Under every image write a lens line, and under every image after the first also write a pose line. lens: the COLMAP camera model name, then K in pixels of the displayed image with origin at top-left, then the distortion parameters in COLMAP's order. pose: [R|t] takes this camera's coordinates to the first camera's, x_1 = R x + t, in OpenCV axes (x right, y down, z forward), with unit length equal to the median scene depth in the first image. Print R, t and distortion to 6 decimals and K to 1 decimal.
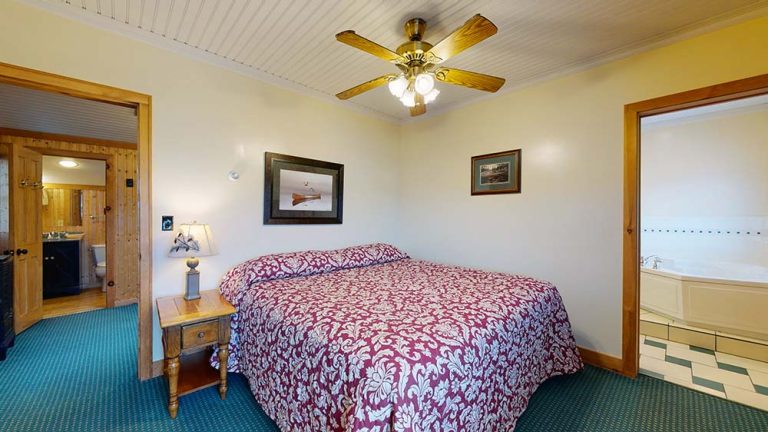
lens RADIAL K [[298.5, 0, 384.0], [0, 298.5, 216.0], [0, 0, 1]] dist [-0.000270, 0.000038]
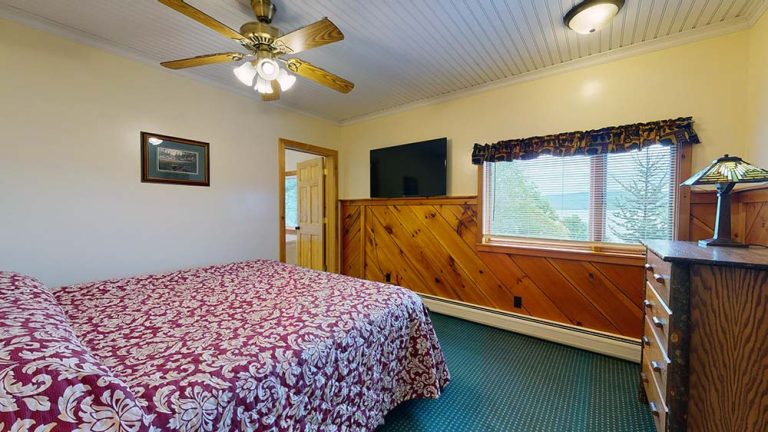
lens RADIAL K [[282.7, 0, 387.2], [0, 282.7, 215.8], [0, 0, 1]] dist [-0.000739, -0.000050]
pose [[-0.187411, -0.034590, 0.981672, -0.826249], [0.001635, 0.999367, 0.035526, -0.004838], [-0.982280, 0.008263, -0.187236, 0.714632]]
